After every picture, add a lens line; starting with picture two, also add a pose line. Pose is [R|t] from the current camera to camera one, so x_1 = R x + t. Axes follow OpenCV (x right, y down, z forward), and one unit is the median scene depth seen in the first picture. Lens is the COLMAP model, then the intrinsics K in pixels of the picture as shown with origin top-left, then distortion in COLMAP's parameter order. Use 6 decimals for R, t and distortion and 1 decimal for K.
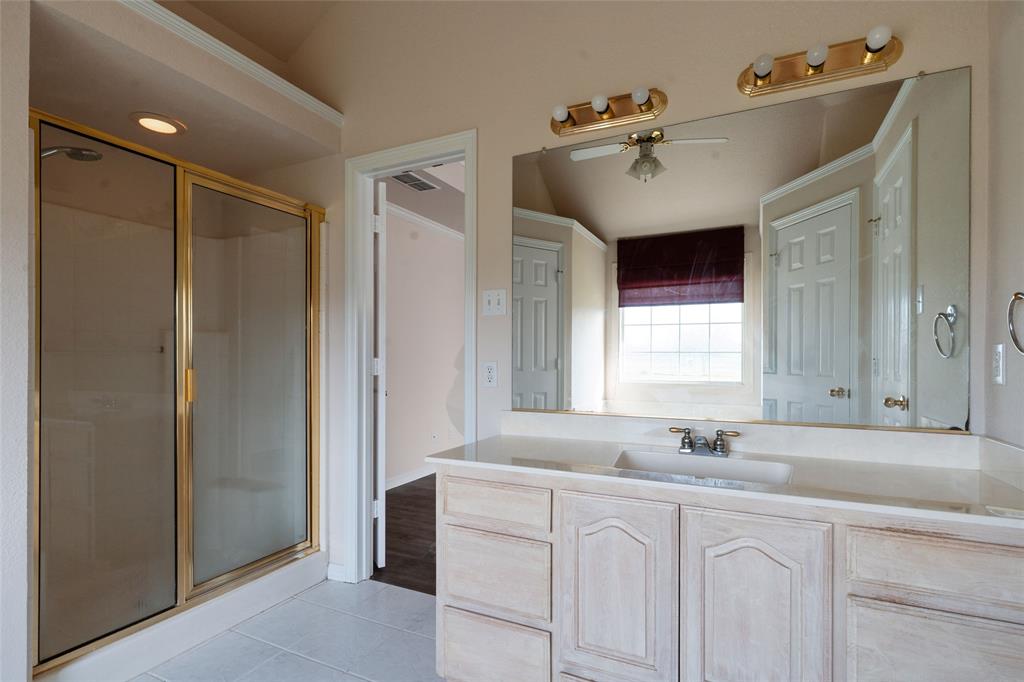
lens RADIAL K [[498.1, 0, 510.7], [0, 498.1, 339.2], [0, 0, 1]] dist [0.005884, -0.000122]
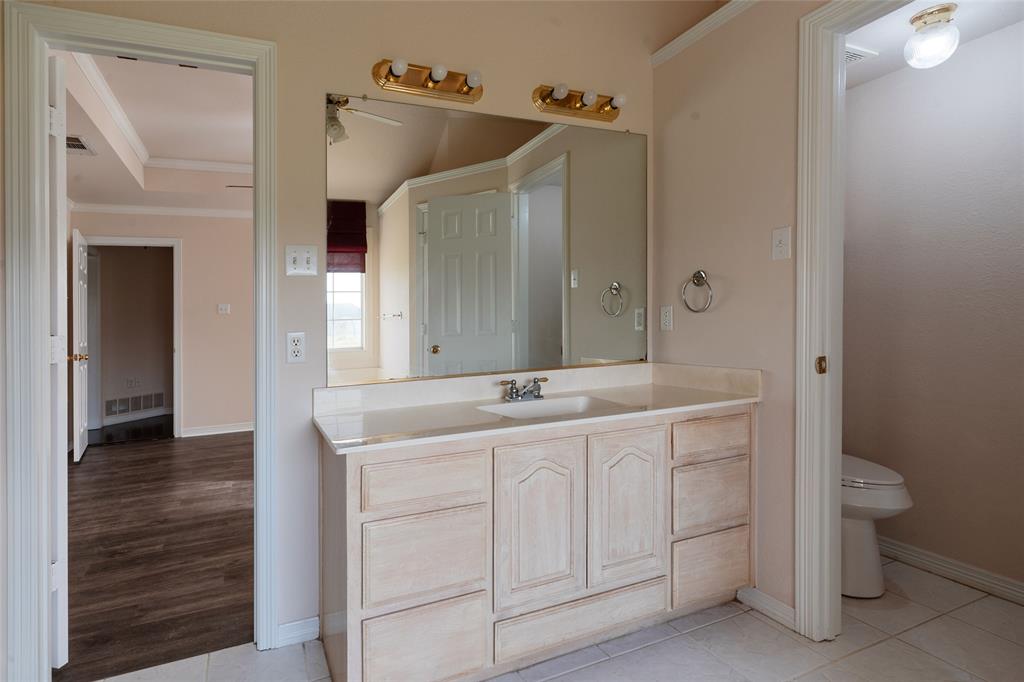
lens RADIAL K [[498.1, 0, 494.4], [0, 498.1, 309.8], [0, 0, 1]] dist [0.005884, -0.000122]
pose [[0.668082, -0.007270, 0.744052, -0.620387], [0.005281, 0.999973, 0.005028, 0.008584], [-0.744069, 0.000570, 0.668102, 0.283221]]
